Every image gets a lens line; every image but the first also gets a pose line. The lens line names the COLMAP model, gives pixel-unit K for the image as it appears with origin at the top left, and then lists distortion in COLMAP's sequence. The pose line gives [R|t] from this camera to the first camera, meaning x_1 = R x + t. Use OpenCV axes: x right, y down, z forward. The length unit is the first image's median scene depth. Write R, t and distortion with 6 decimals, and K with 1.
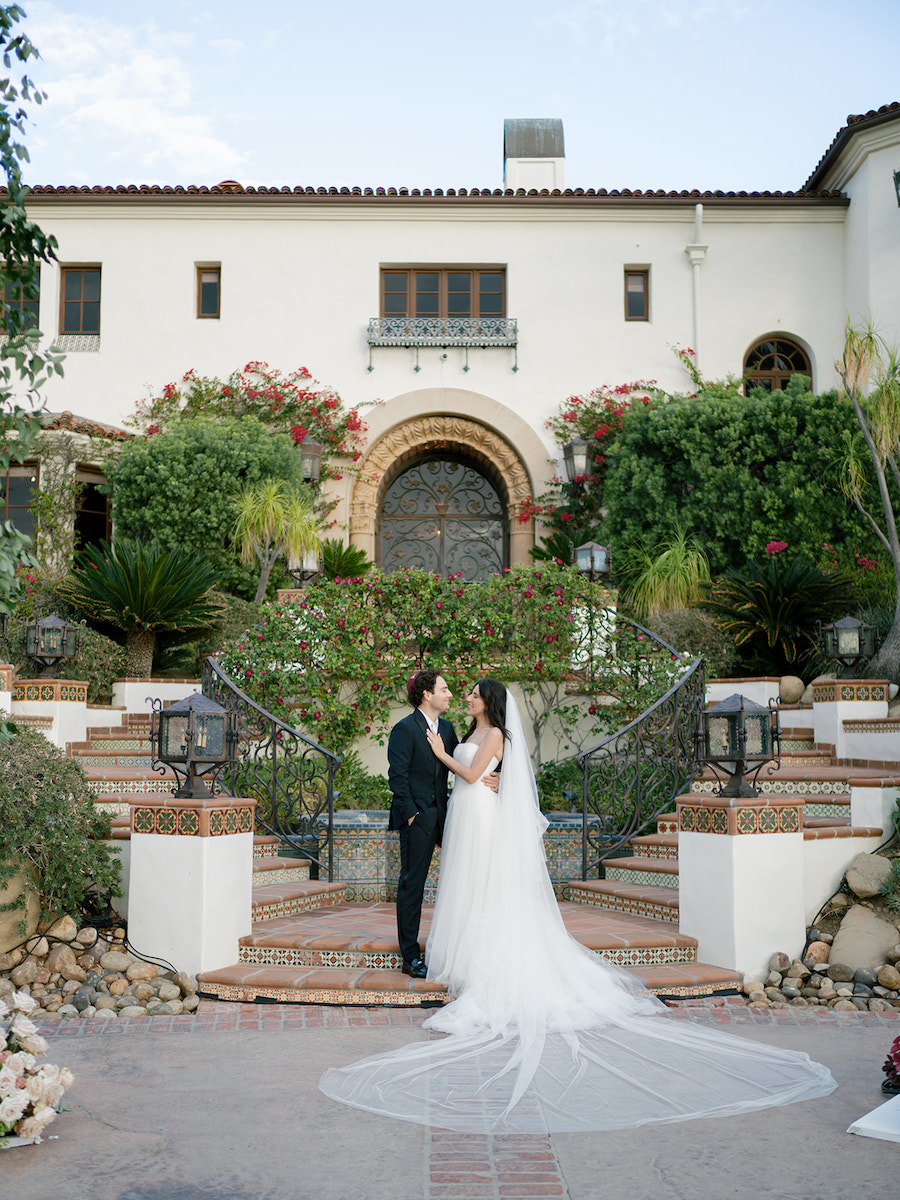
lens RADIAL K [[1378.1, 0, 450.0], [0, 1378.1, 600.0], [0, 0, 1]] dist [-0.031870, -0.008385]
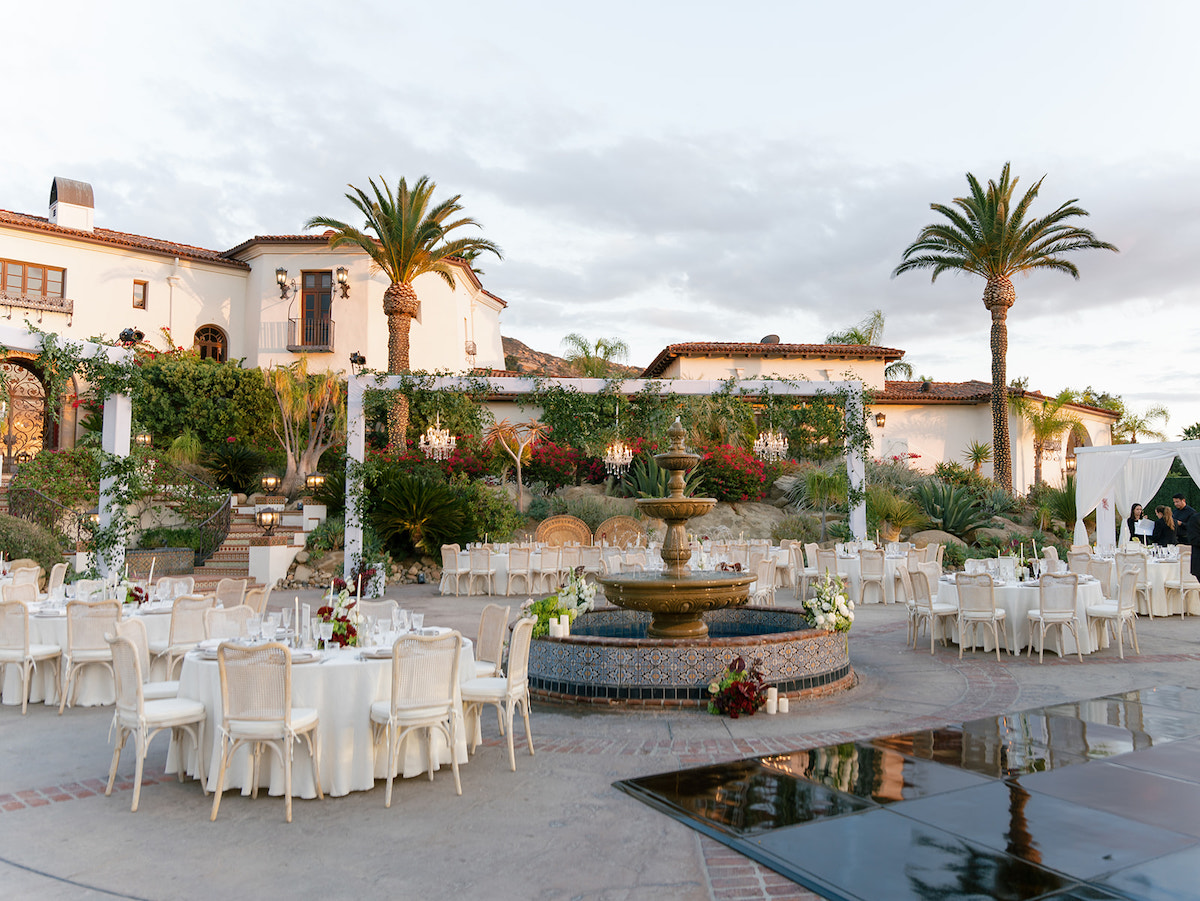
lens RADIAL K [[1070.9, 0, 600.0], [0, 1070.9, 450.5], [0, 0, 1]] dist [0.001183, -0.001804]
pose [[0.761178, 0.028412, 0.647921, -0.452705], [-0.057221, 0.998086, 0.023457, -0.092147], [-0.646014, -0.054929, 0.761346, -0.793894]]
